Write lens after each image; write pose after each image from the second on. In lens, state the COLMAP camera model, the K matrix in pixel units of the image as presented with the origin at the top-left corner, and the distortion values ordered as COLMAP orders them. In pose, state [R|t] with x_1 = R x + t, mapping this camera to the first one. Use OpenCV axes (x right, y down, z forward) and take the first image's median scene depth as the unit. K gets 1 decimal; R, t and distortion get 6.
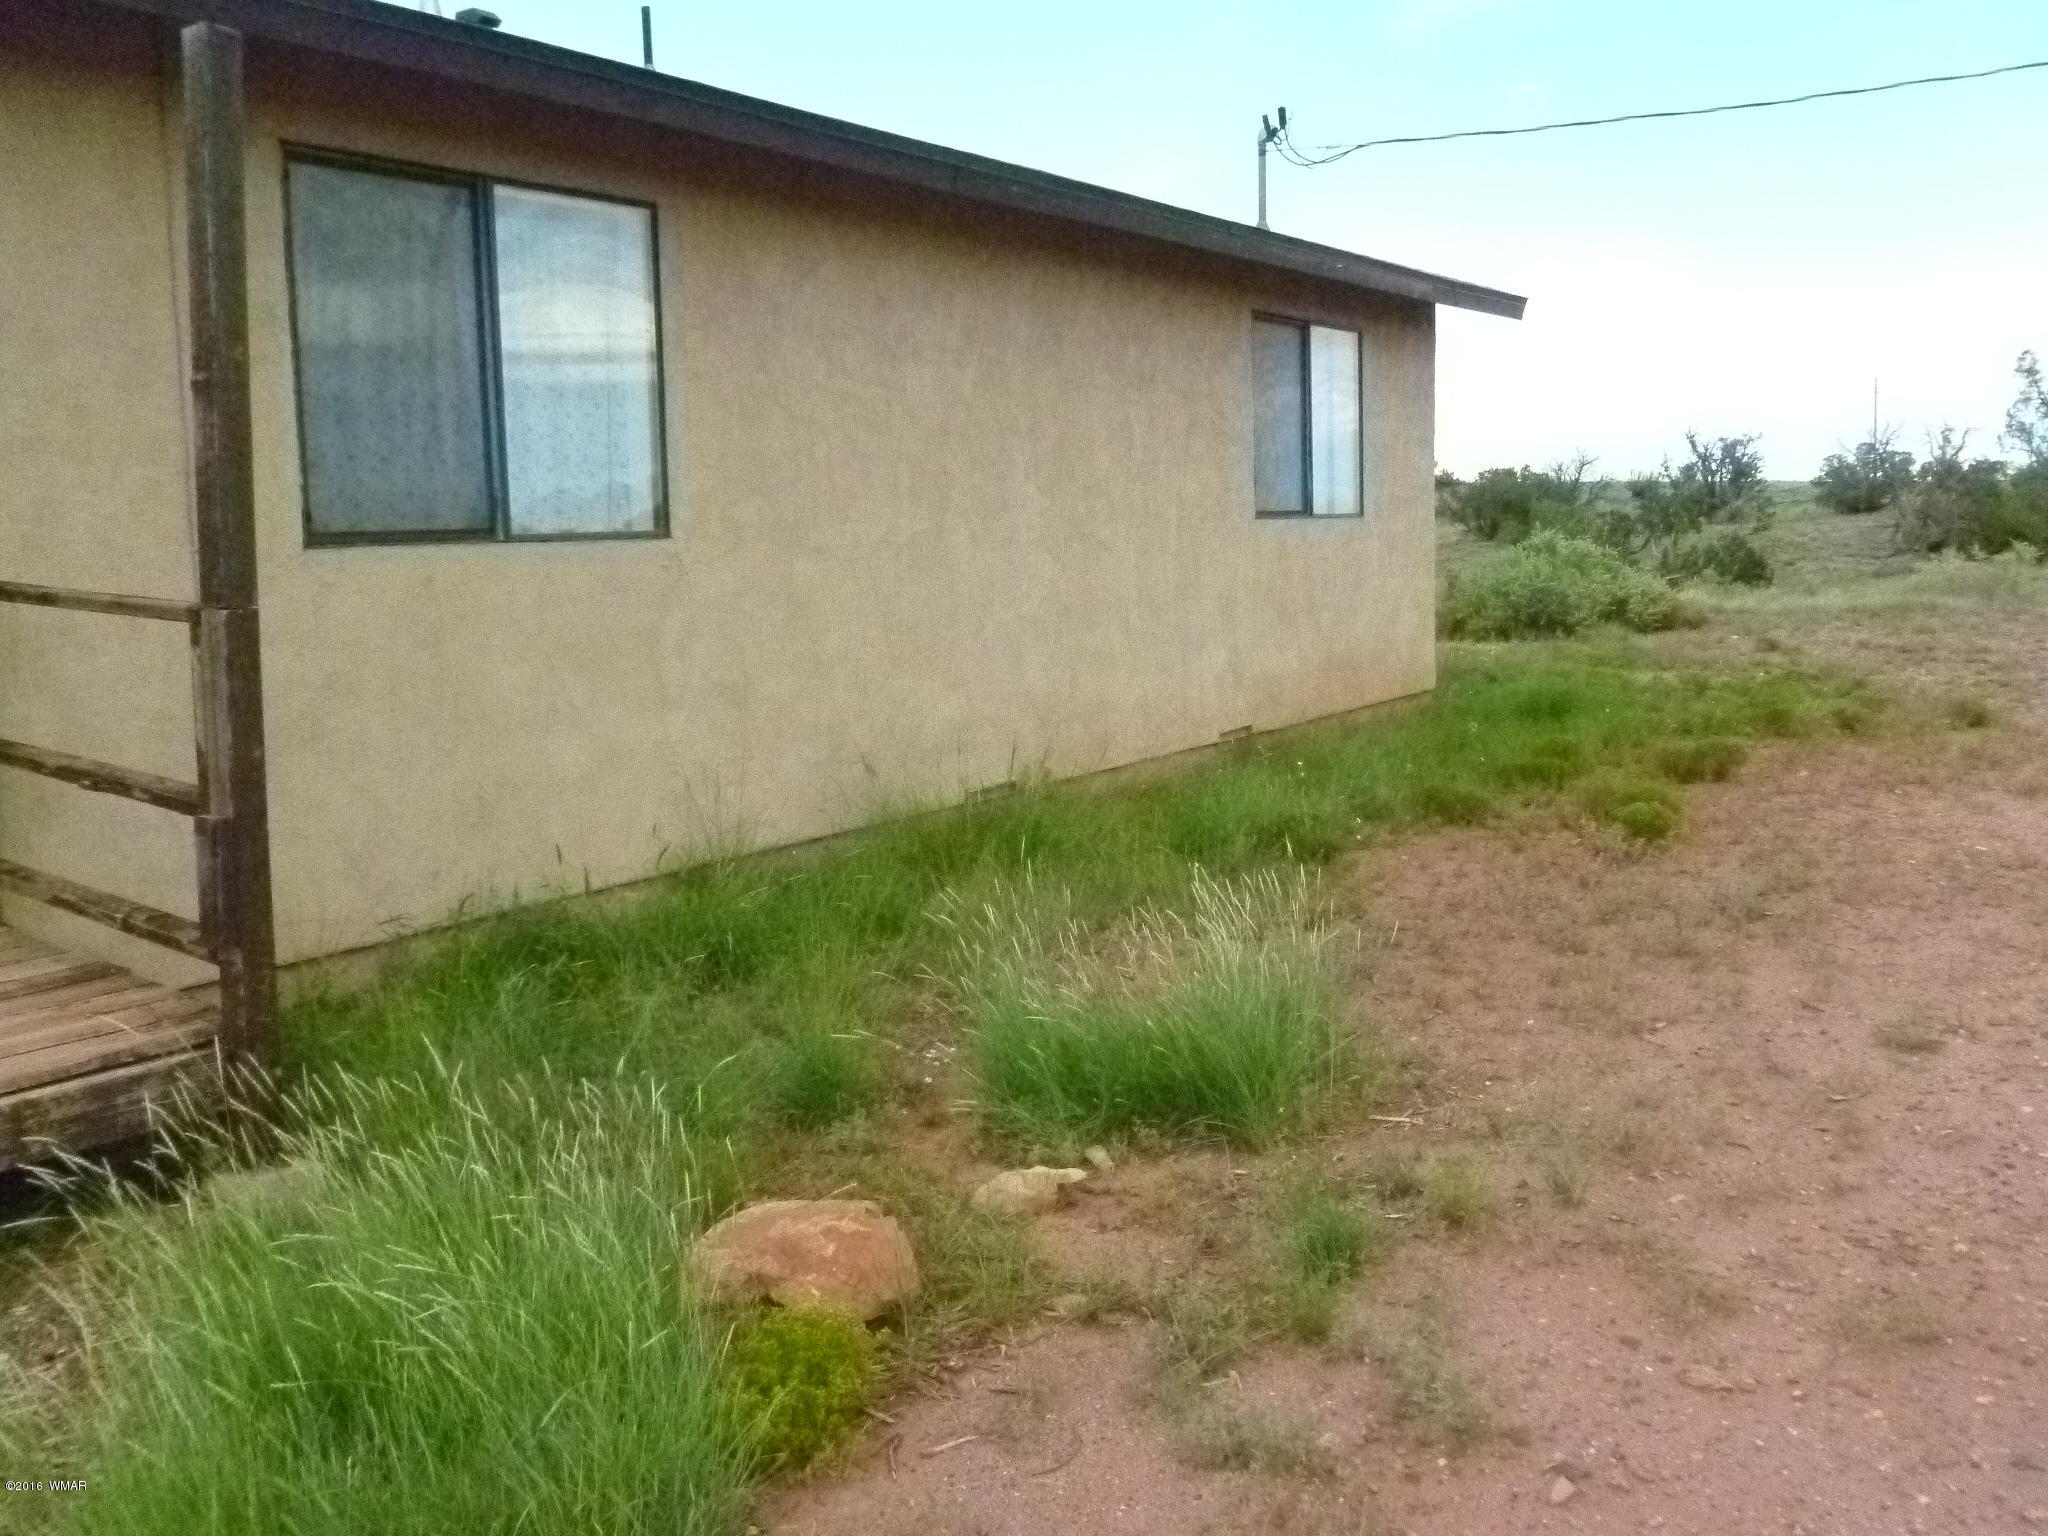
lens RADIAL K [[1751.3, 0, 1020.7], [0, 1751.3, 771.6], [0, 0, 1]] dist [-0.058538, 0.012322]
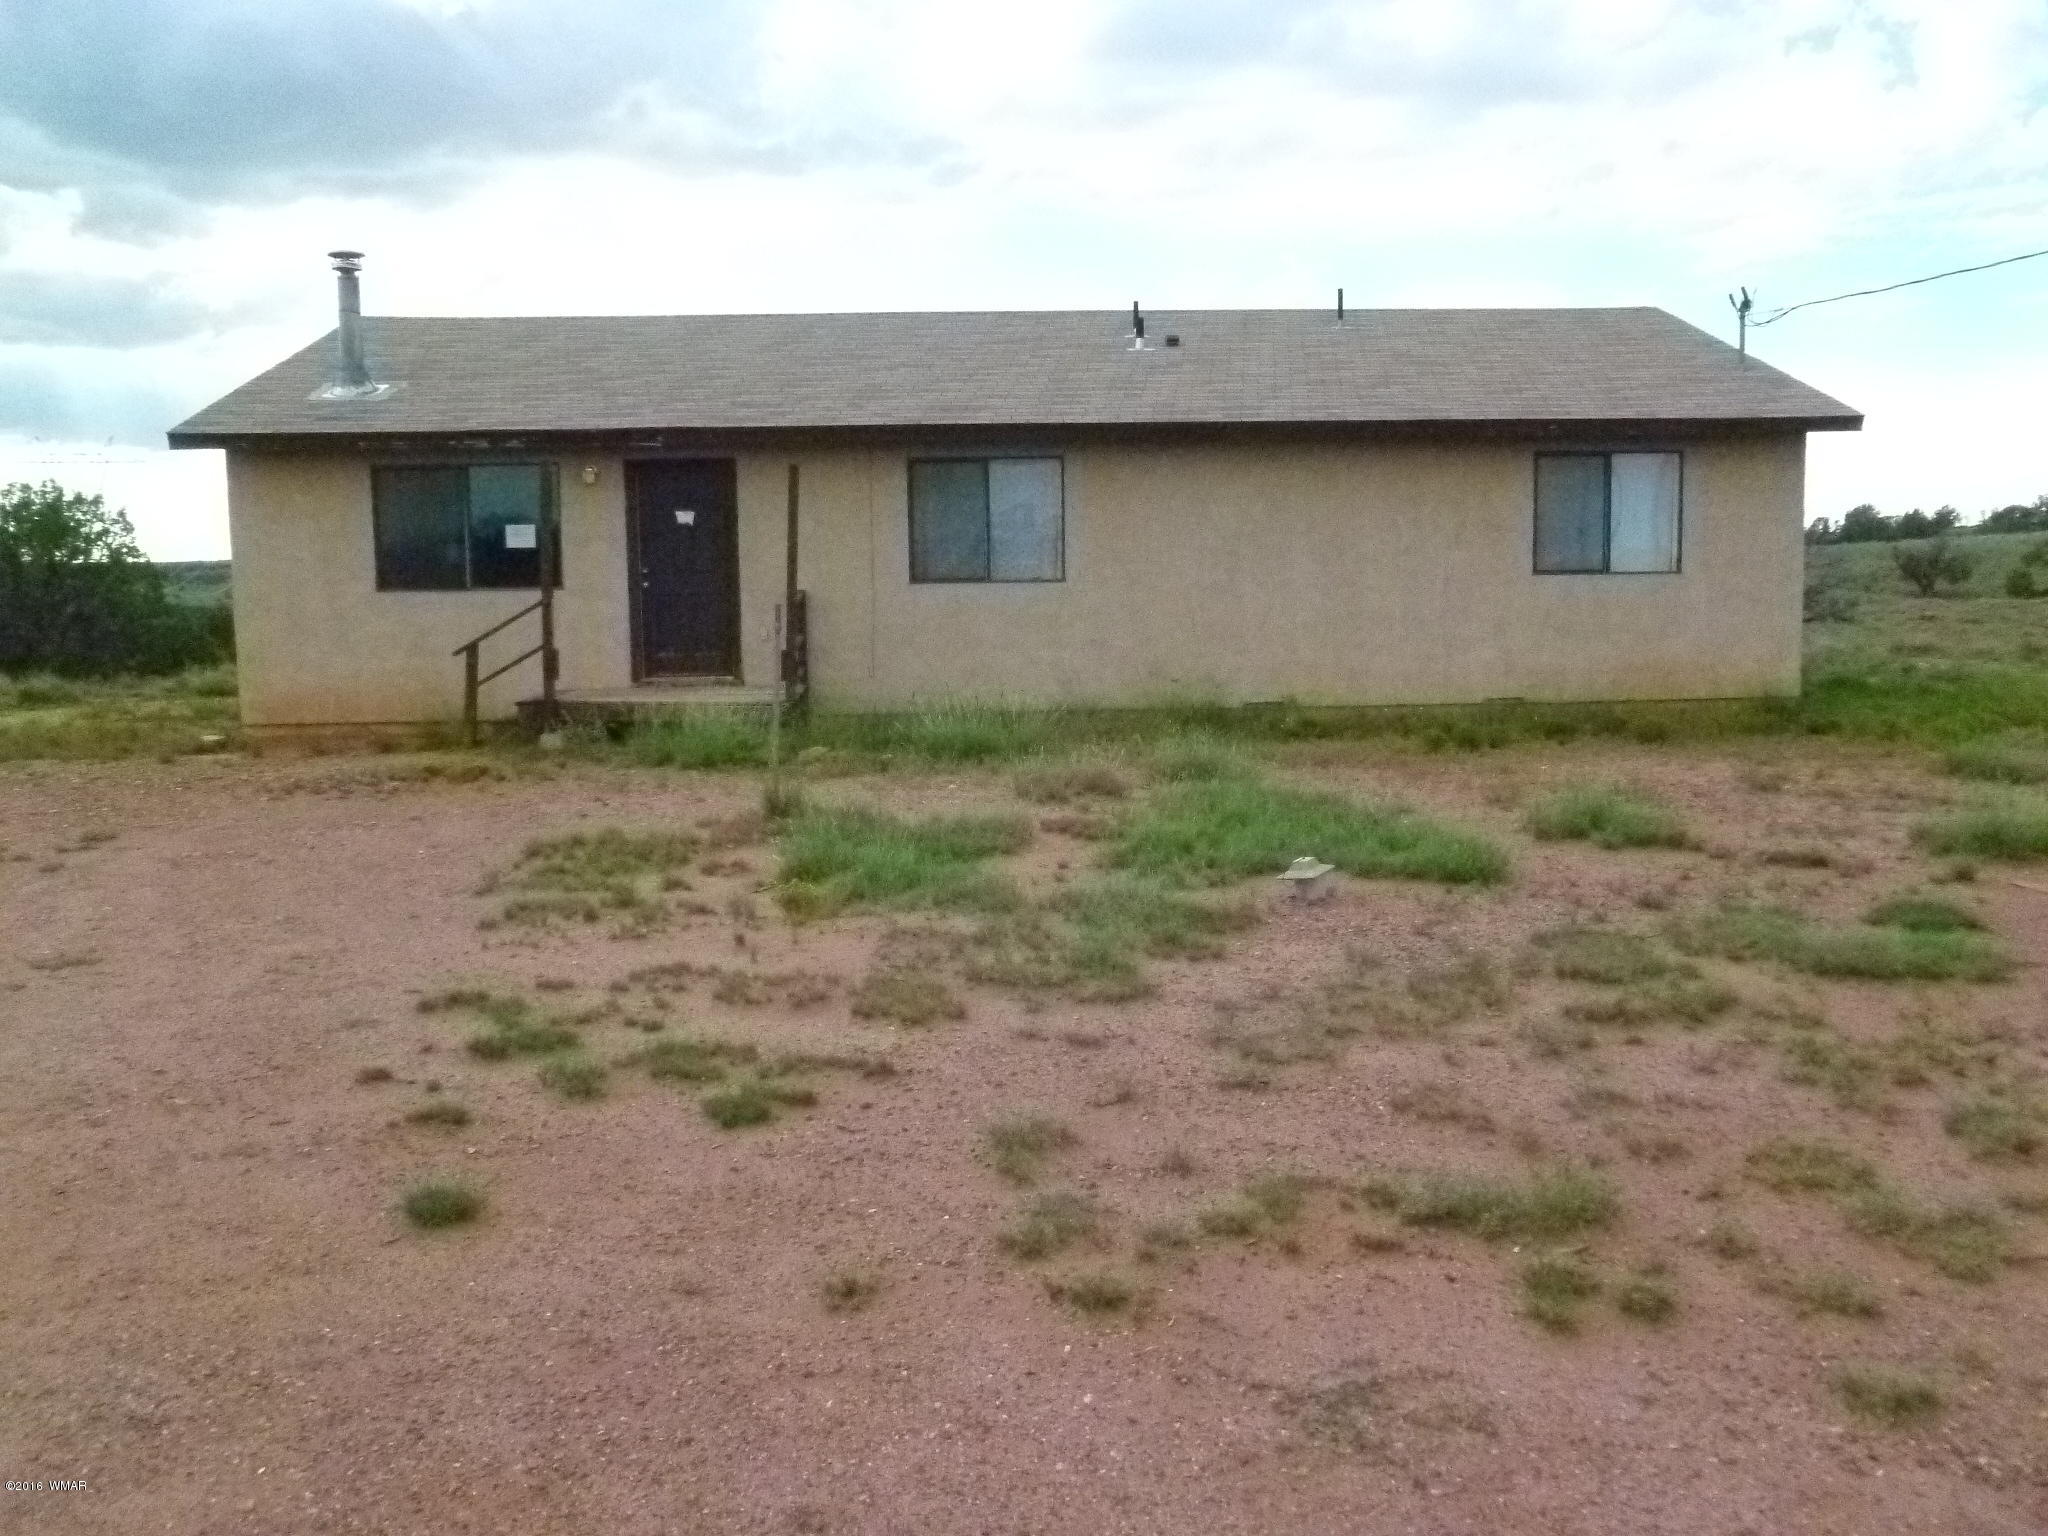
lens RADIAL K [[1770.2, 0, 1039.6], [0, 1770.2, 761.4], [0, 0, 1]] dist [-0.054615, 0.017081]
pose [[0.603635, 0.107847, -0.789933, 1.492012], [-0.112394, 0.992425, 0.049605, 0.004870], [0.789298, 0.058840, 0.611184, -0.500571]]
